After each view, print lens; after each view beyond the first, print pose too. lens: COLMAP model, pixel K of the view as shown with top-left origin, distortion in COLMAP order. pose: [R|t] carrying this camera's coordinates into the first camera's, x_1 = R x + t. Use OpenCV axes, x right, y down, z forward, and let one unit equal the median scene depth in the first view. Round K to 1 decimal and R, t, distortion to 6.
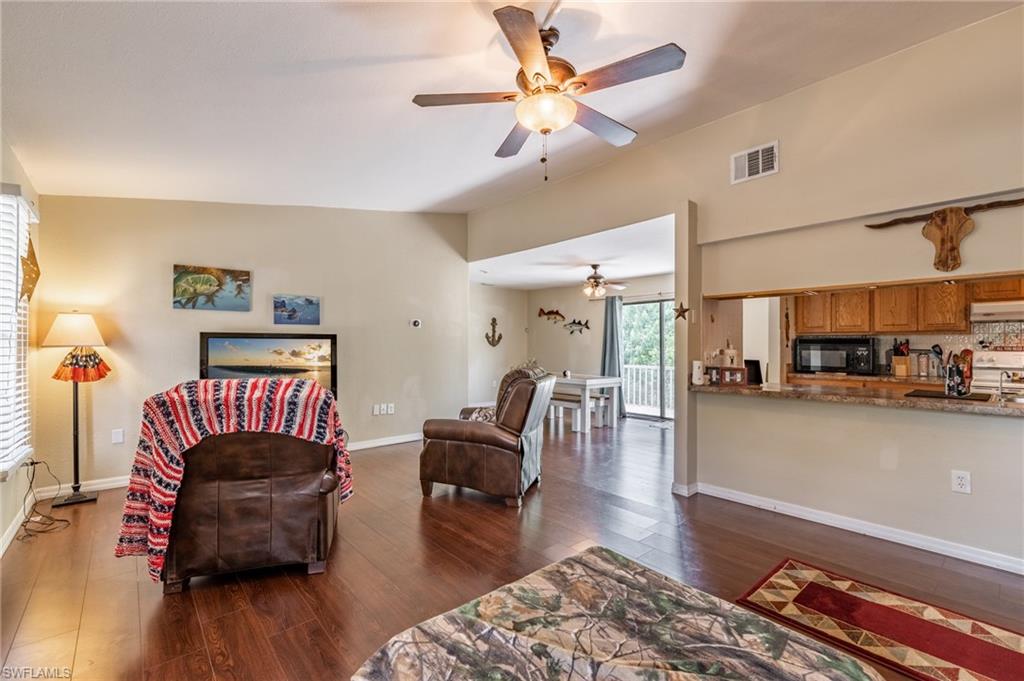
lens RADIAL K [[443.3, 0, 506.2], [0, 443.3, 341.5], [0, 0, 1]] dist [0.001983, -0.001189]
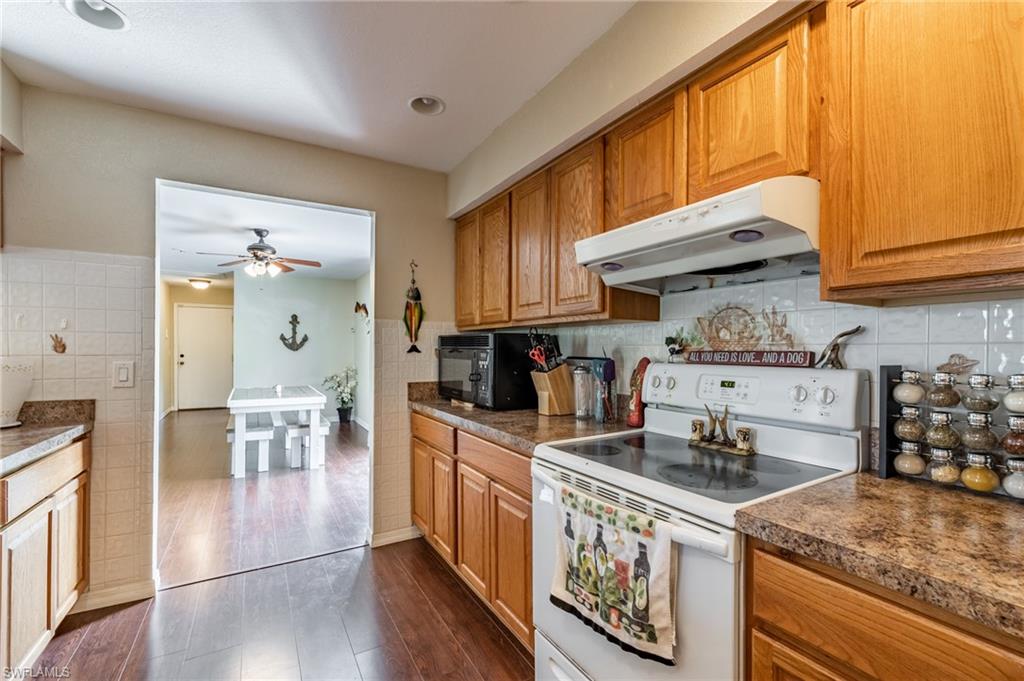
lens RADIAL K [[443.3, 0, 513.9], [0, 443.3, 346.4], [0, 0, 1]] dist [0.001983, -0.001189]
pose [[0.980927, -0.001452, -0.194372, 1.075087], [0.001552, 0.999999, 0.000360, 0.007861], [0.194371, -0.000655, 0.980928, 0.624426]]
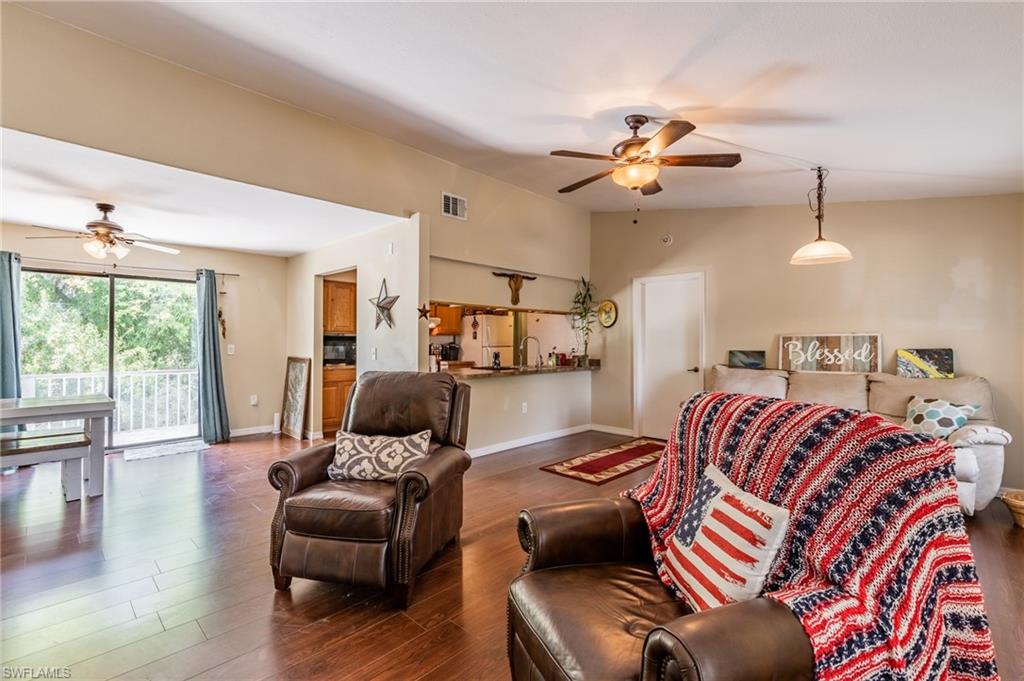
lens RADIAL K [[443.3, 0, 506.7], [0, 443.3, 340.5], [0, 0, 1]] dist [0.001983, -0.001189]
pose [[-0.072675, -0.000080, 0.997356, -0.642391], [-0.011739, 0.999931, -0.000775, 0.001678], [-0.997287, -0.011765, -0.072671, 0.772362]]
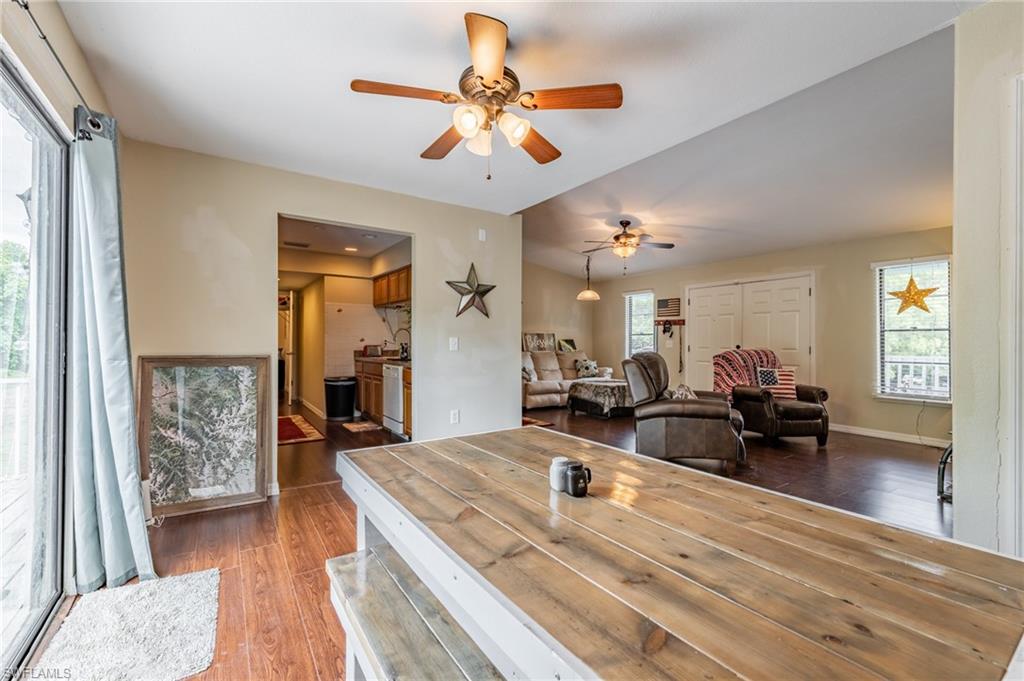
lens RADIAL K [[443.3, 0, 513.0], [0, 443.3, 340.9], [0, 0, 1]] dist [0.001983, -0.001189]
pose [[-0.991953, -0.005748, 0.126473, 0.231878], [-0.006999, 0.999931, -0.009449, 0.038261], [-0.126410, -0.010258, -0.991925, 1.973208]]
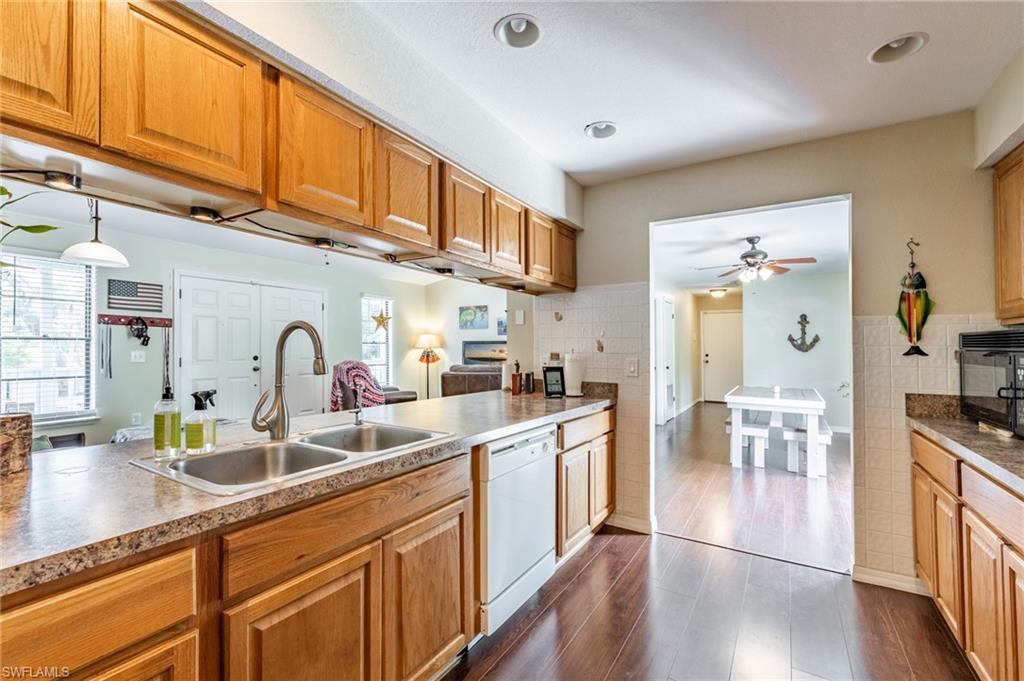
lens RADIAL K [[443.3, 0, 519.7], [0, 443.3, 341.0], [0, 0, 1]] dist [0.001983, -0.001189]
pose [[0.291960, -0.014459, -0.956321, 1.171692], [0.000807, 0.999889, -0.014871, 0.007409], [0.956430, 0.003570, 0.291940, 0.653305]]
